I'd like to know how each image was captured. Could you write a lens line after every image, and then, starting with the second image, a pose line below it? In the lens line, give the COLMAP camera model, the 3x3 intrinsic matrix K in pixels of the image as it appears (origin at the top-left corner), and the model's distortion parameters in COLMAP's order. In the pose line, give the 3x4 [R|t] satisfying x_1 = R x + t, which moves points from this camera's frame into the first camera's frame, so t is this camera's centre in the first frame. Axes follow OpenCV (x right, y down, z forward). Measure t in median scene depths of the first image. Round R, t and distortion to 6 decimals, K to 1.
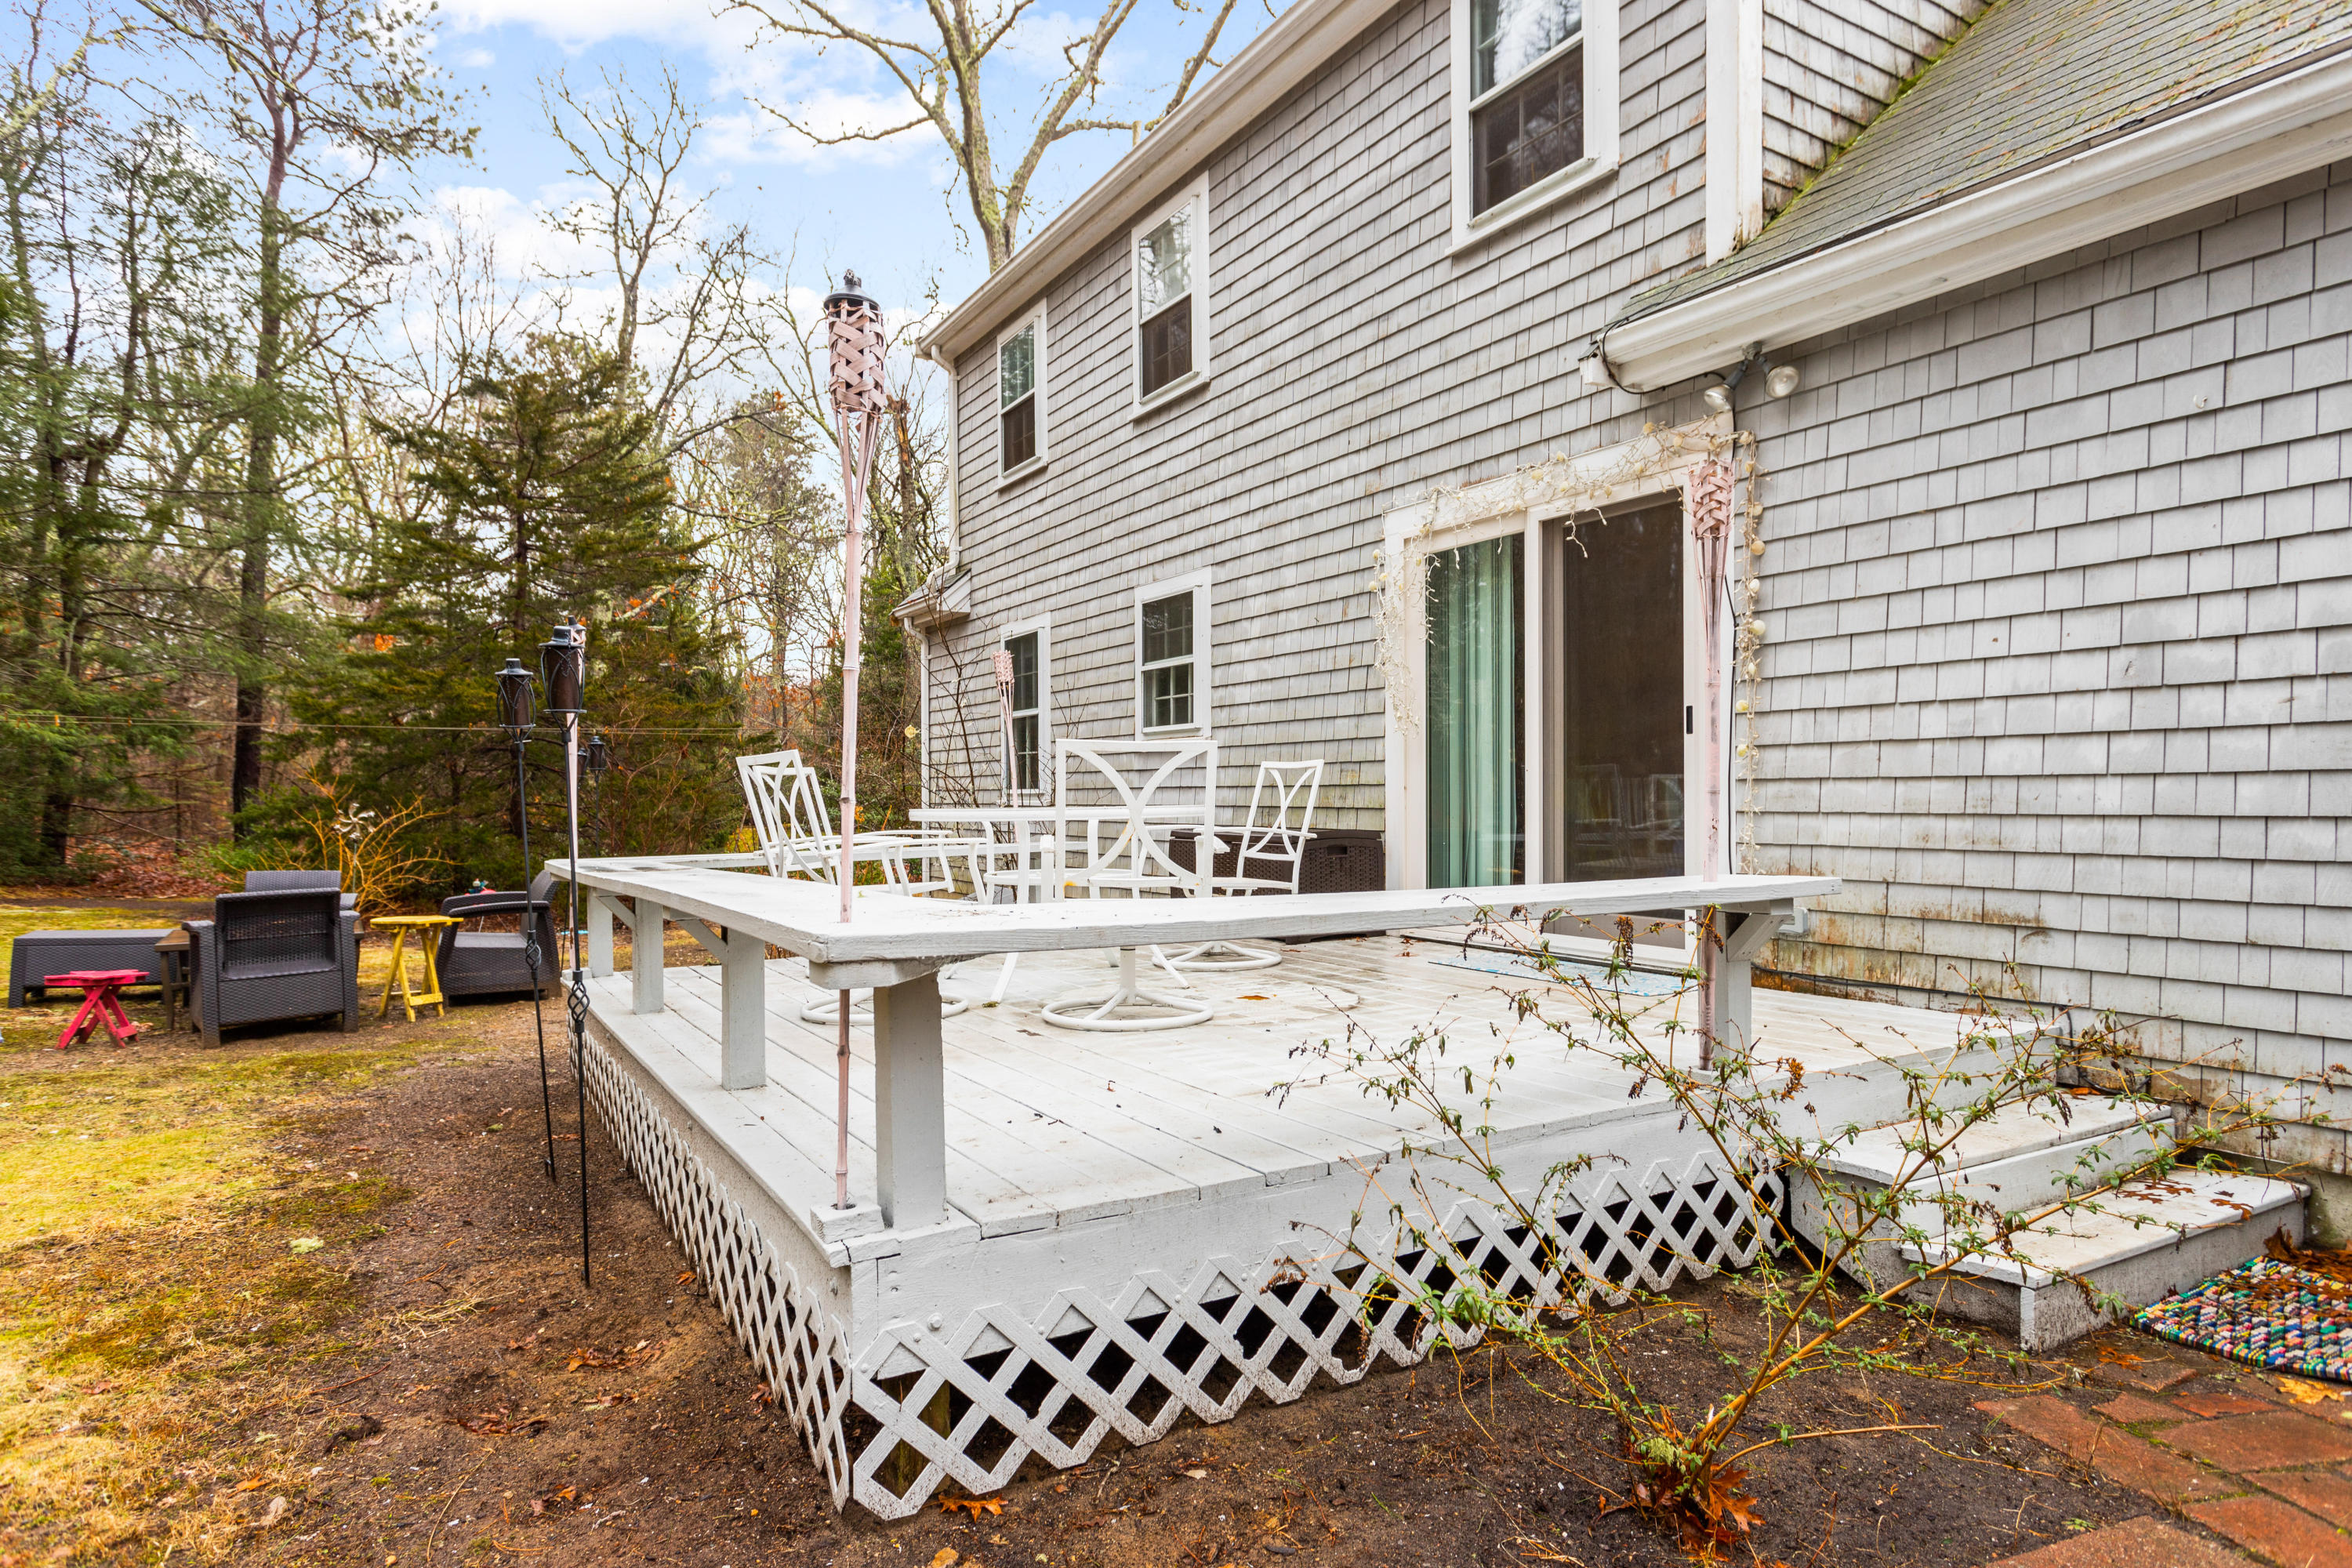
lens RADIAL K [[1300.5, 0, 1183.6], [0, 1300.5, 808.7], [0, 0, 1]] dist [-0.001526, 0.000589]
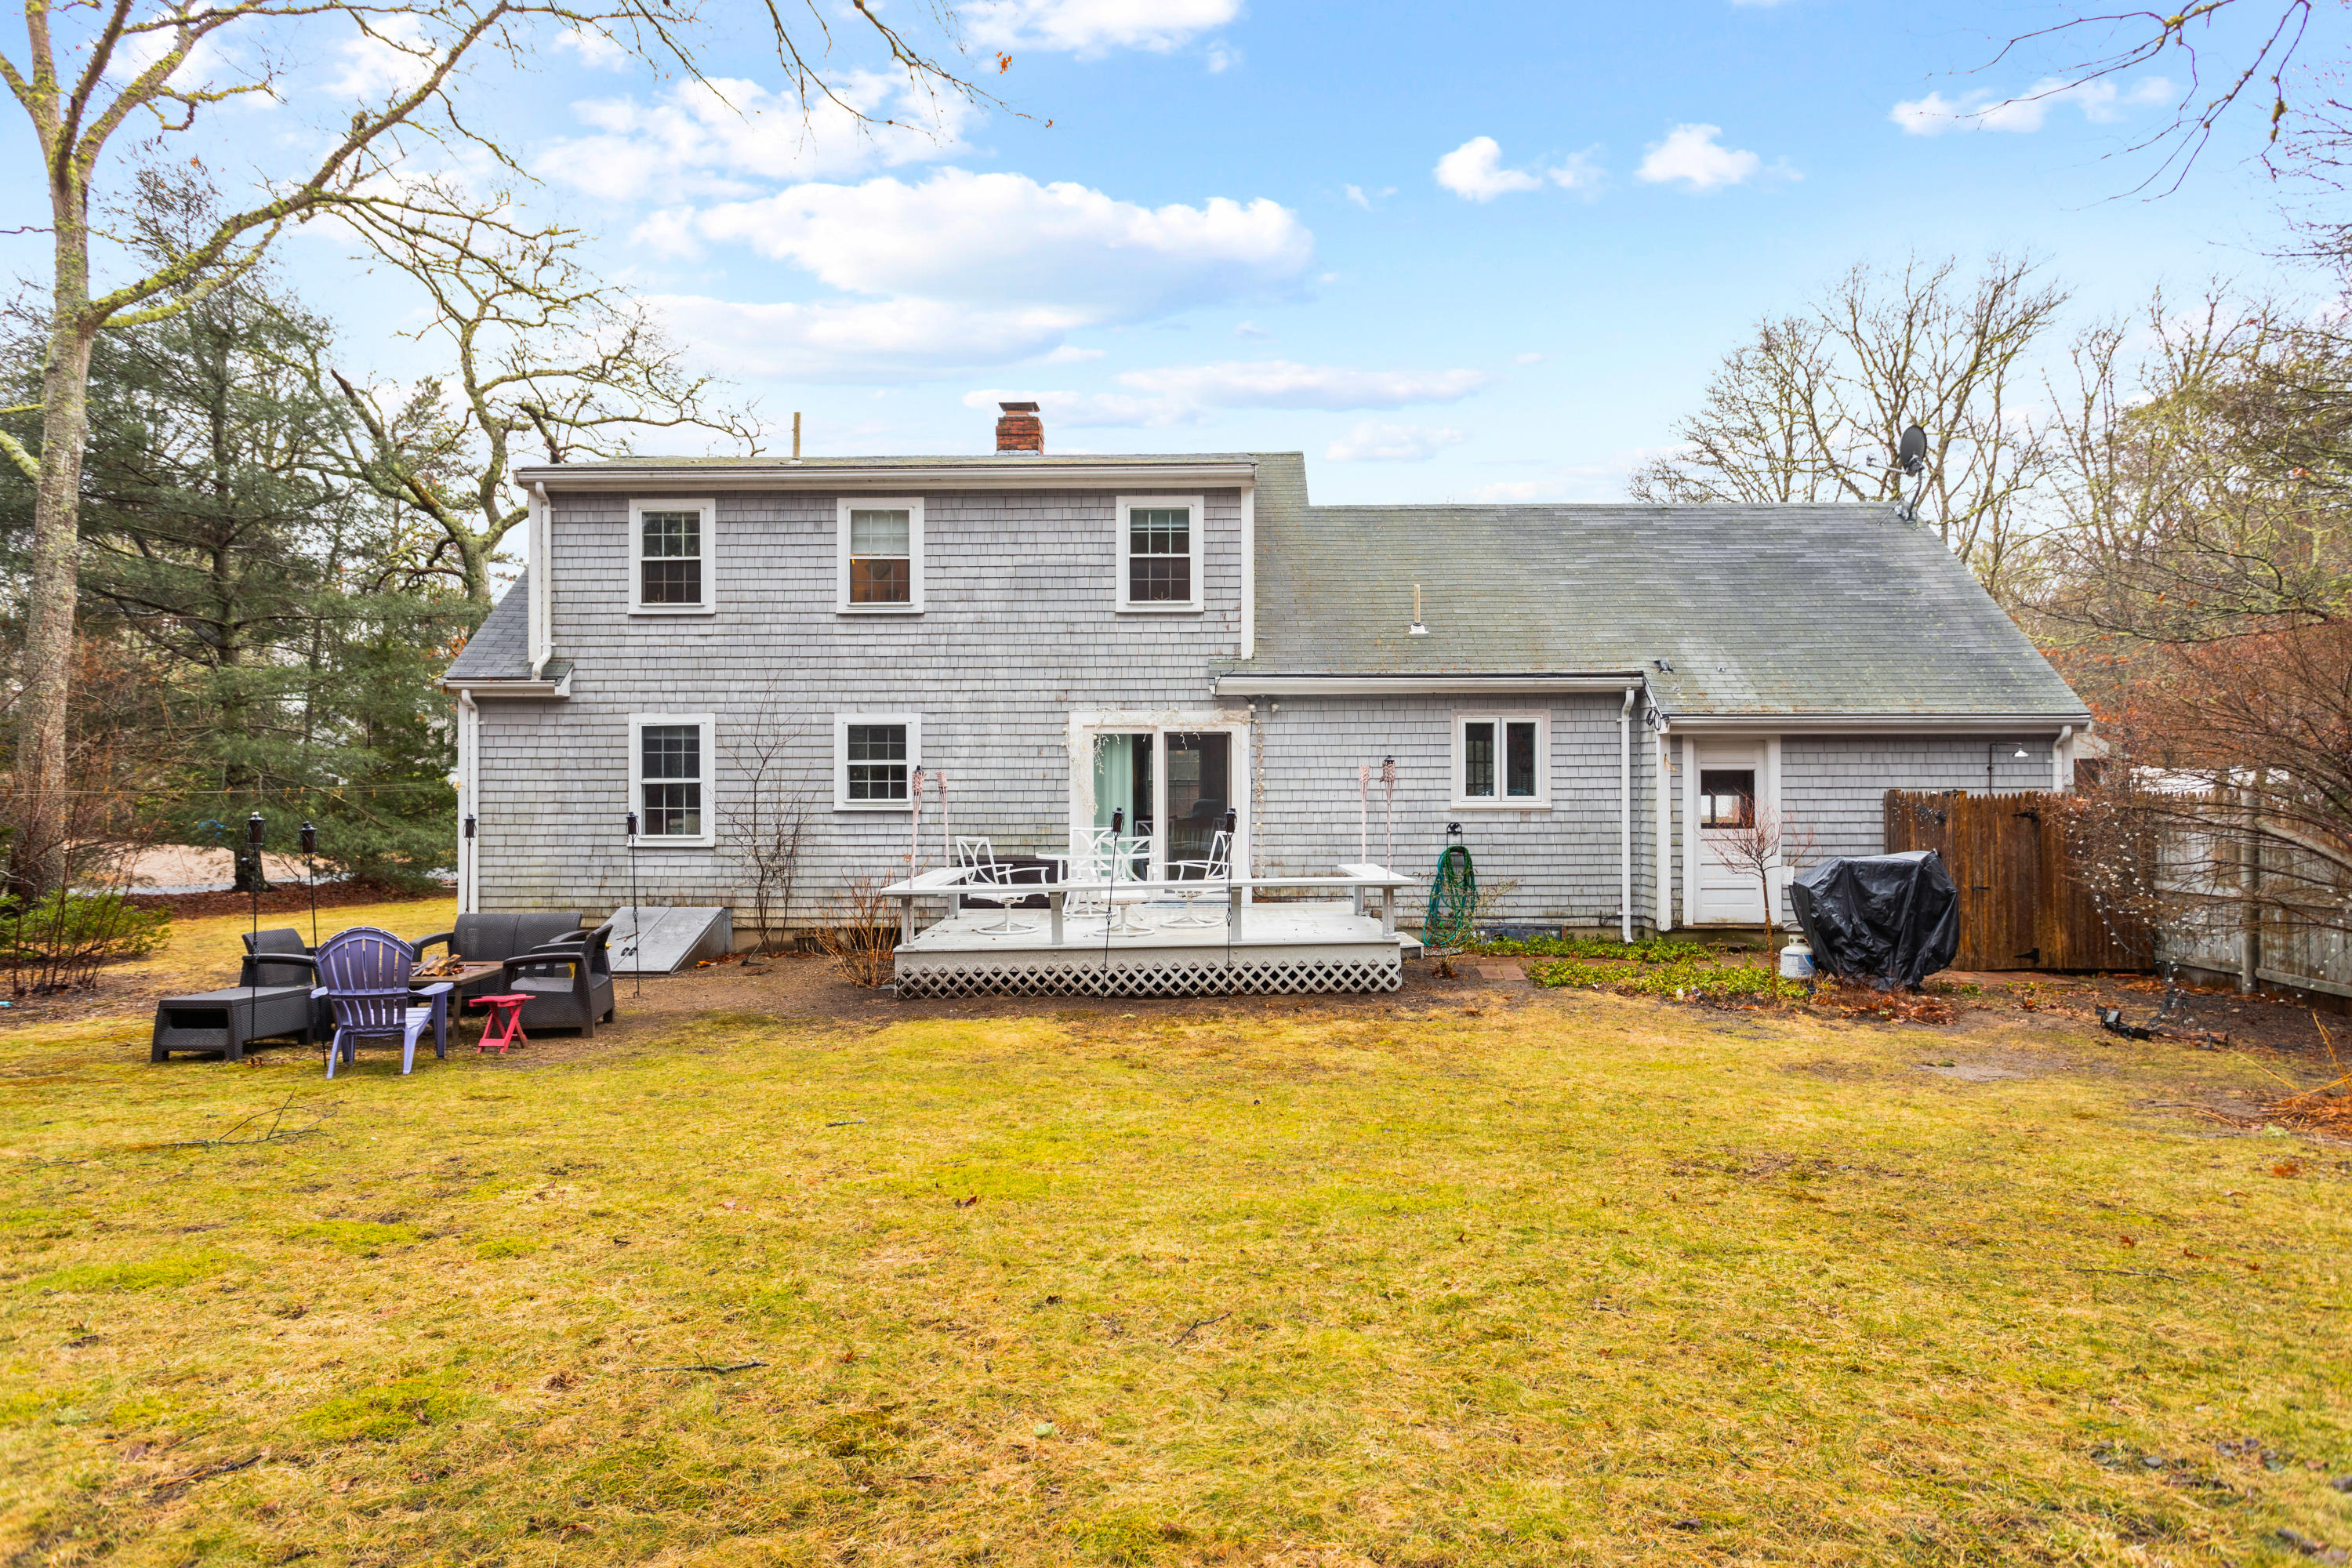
lens RADIAL K [[1399.4, 0, 1188.3], [0, 1399.4, 794.0], [0, 0, 1]] dist [0.000937, 0.004447]
pose [[0.524897, 0.001878, 0.851164, -1.635839], [0.008938, 0.999930, -0.007719, -0.062552], [-0.851119, 0.011659, 0.524843, -0.385523]]
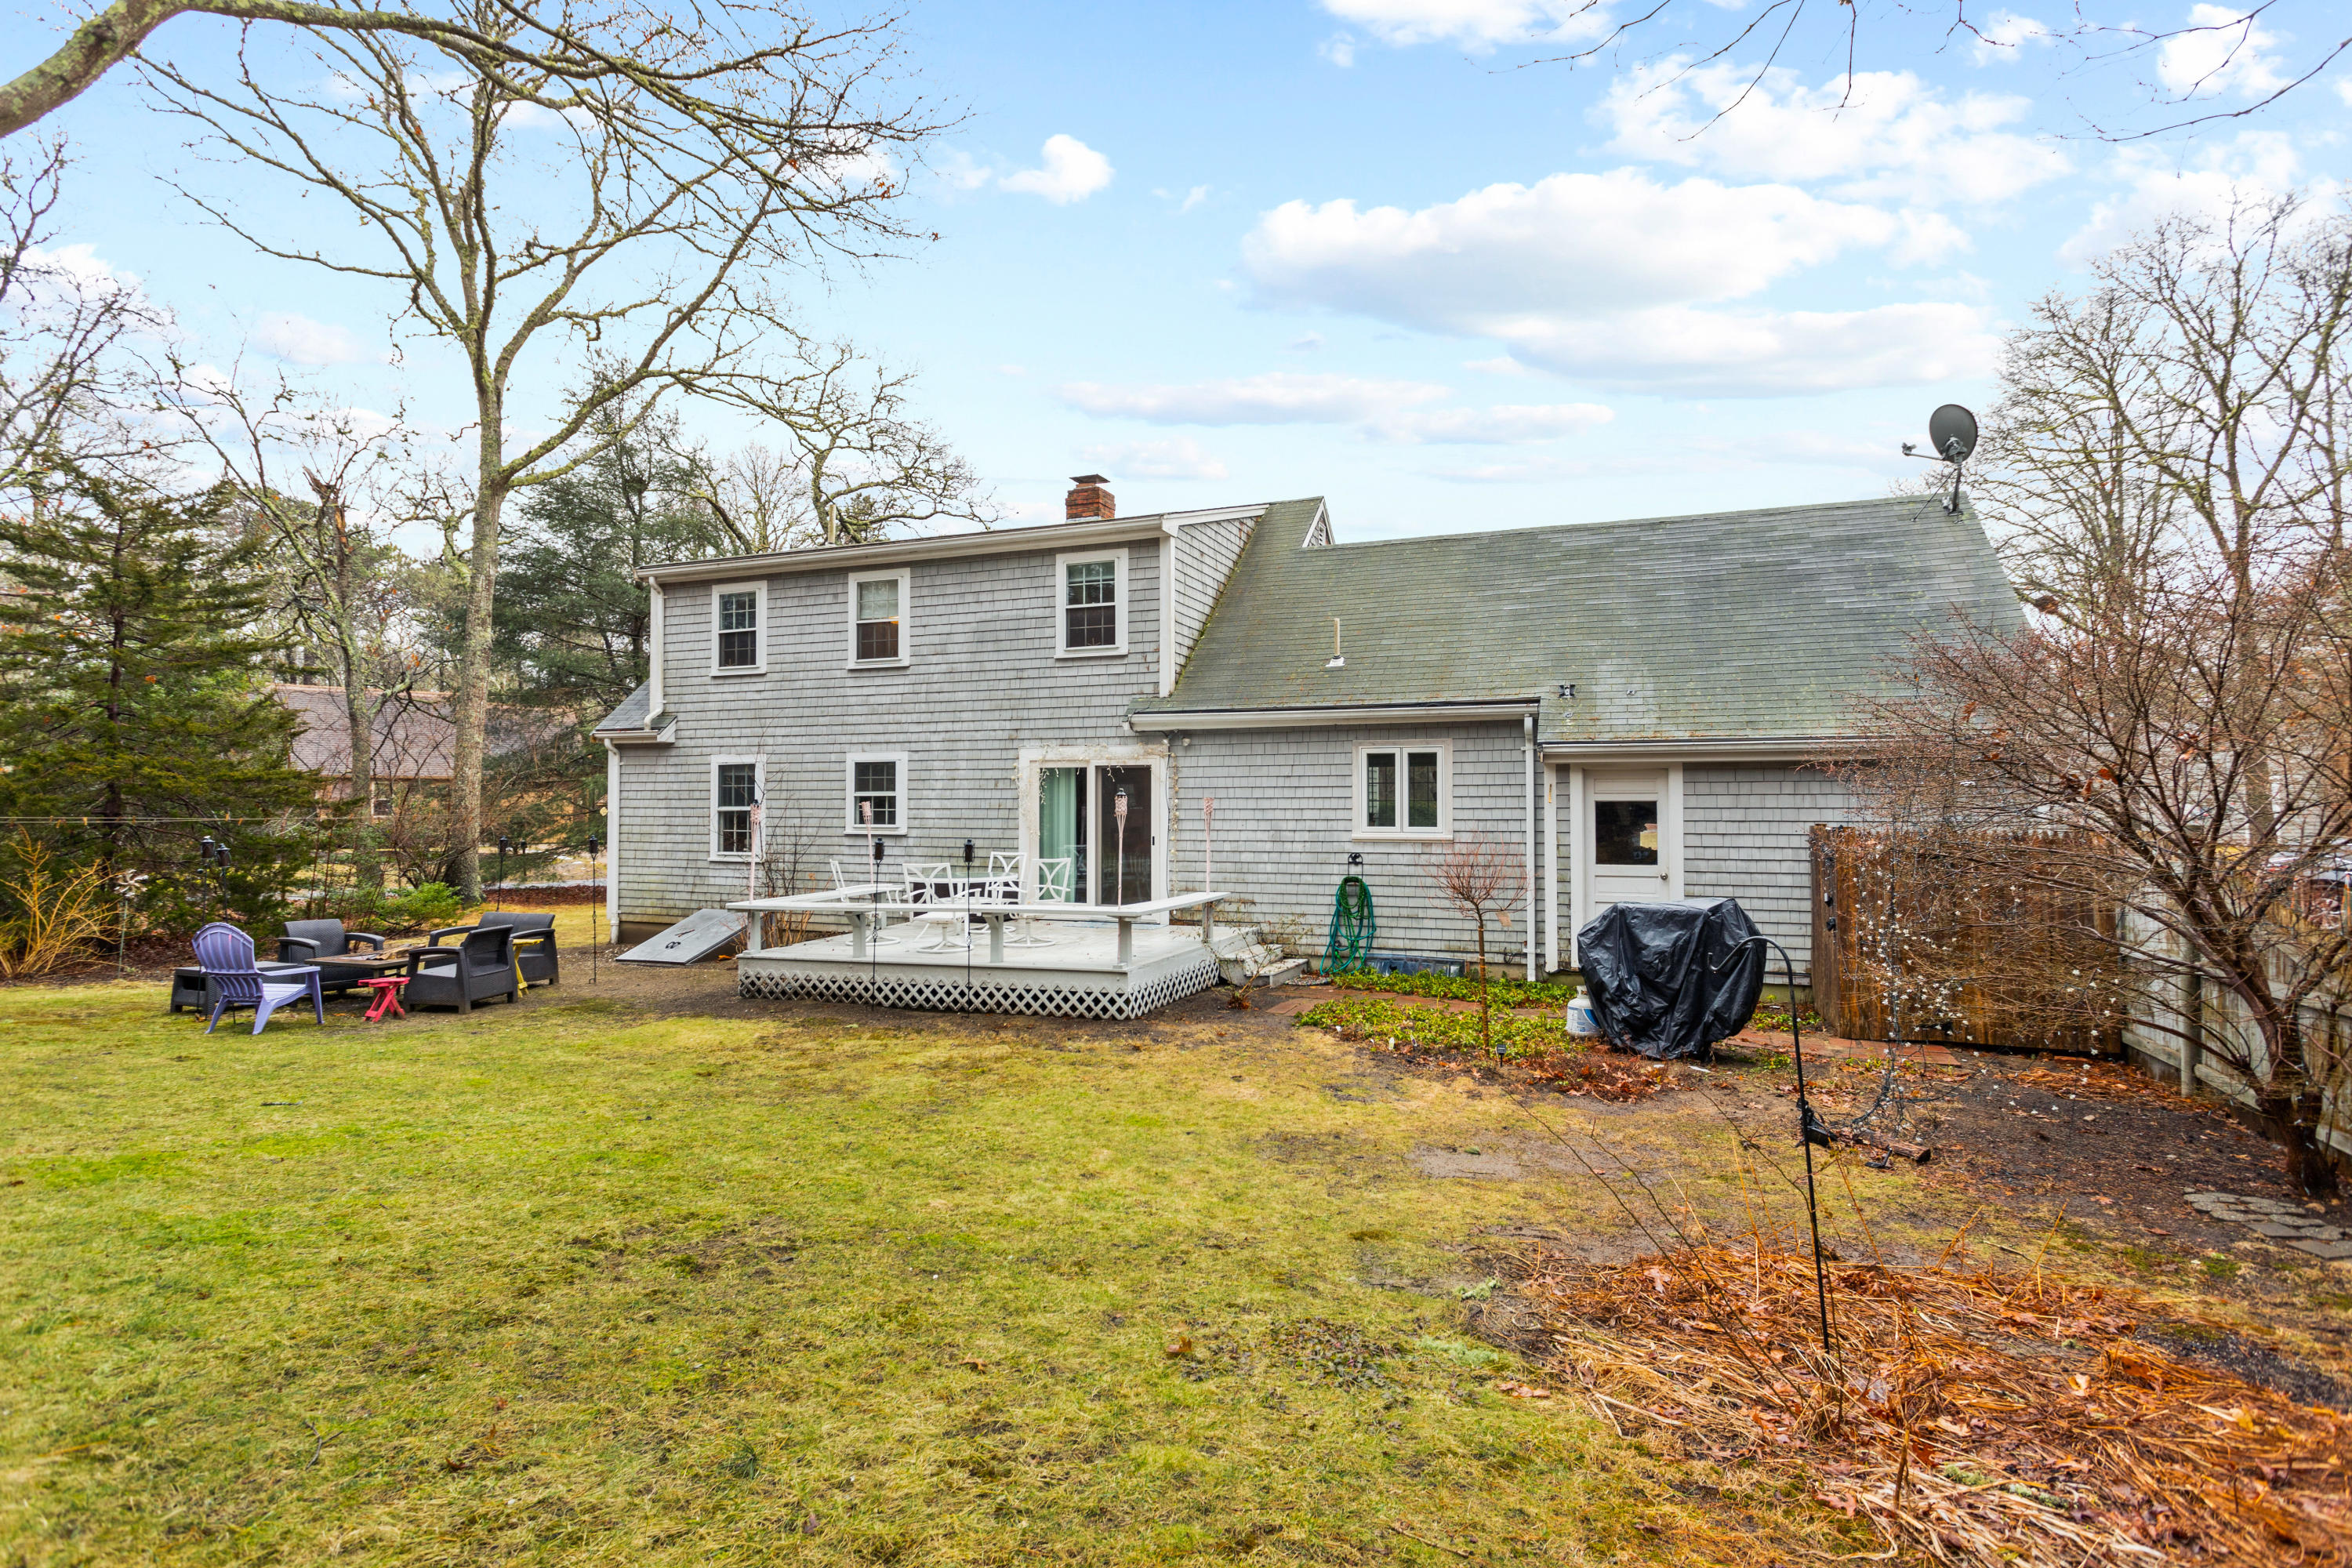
lens RADIAL K [[1223.3, 0, 1162.0], [0, 1223.3, 782.2], [0, 0, 1]] dist [0.000892, 0.000527]
pose [[0.803449, 0.018080, 0.595099, -0.942554], [0.001726, 0.999464, -0.032696, -0.079504], [-0.595371, 0.027296, 0.802987, -0.960424]]
